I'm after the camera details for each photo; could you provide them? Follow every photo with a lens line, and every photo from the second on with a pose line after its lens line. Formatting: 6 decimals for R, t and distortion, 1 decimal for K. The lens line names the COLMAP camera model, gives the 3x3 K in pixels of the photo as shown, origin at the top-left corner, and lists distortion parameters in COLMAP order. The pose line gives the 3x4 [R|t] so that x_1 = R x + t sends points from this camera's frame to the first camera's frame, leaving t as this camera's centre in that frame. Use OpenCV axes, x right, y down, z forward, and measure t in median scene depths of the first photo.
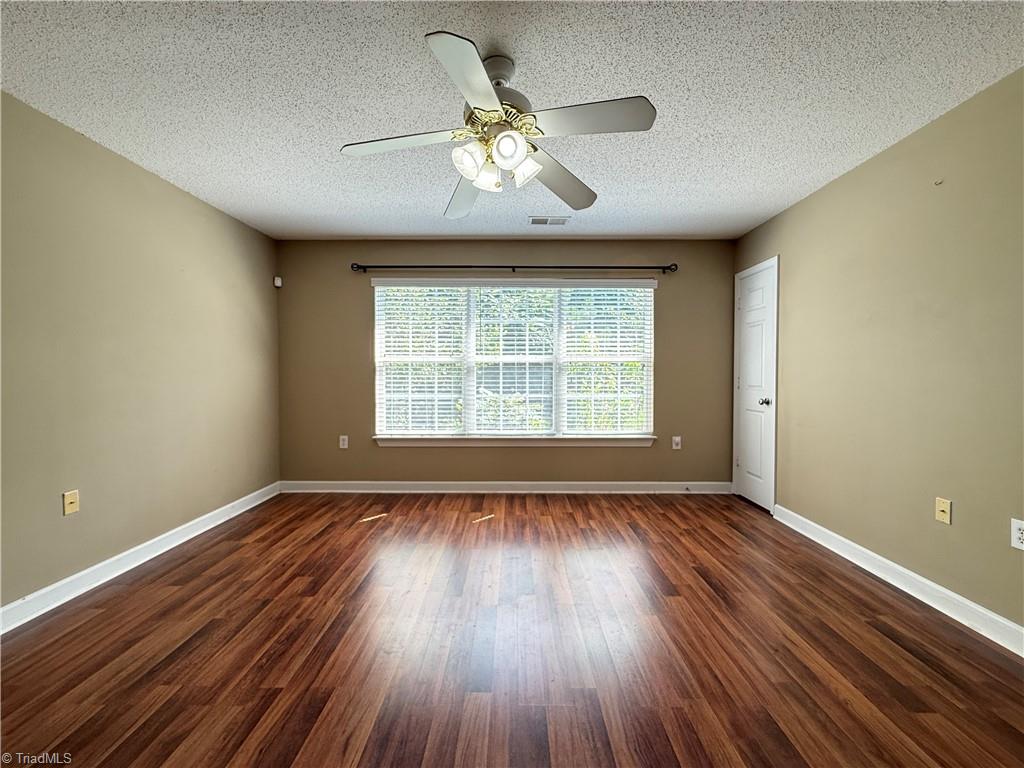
lens RADIAL K [[407.7, 0, 510.7], [0, 407.7, 384.2], [0, 0, 1]] dist [-0.001768, 0.000183]
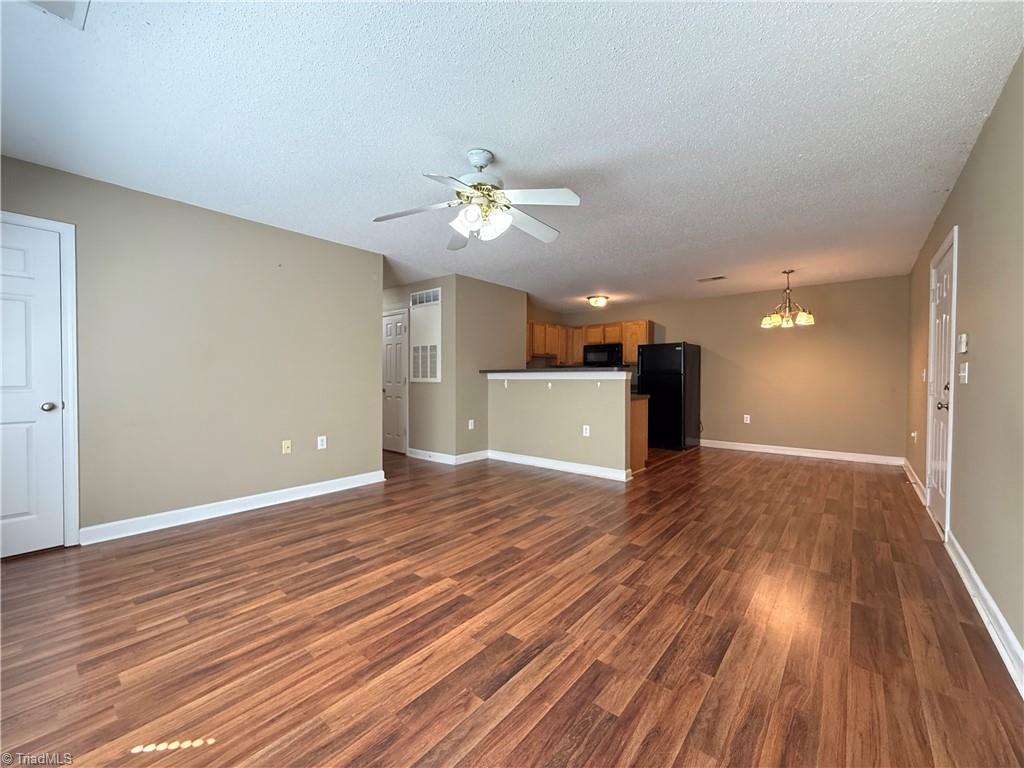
lens RADIAL K [[407.7, 0, 510.7], [0, 407.7, 384.2], [0, 0, 1]] dist [-0.001768, 0.000183]
pose [[-0.767779, -0.011287, 0.640615, -0.831414], [0.014353, 0.999291, 0.034808, -0.020921], [-0.640554, 0.035919, -0.767073, 1.647838]]
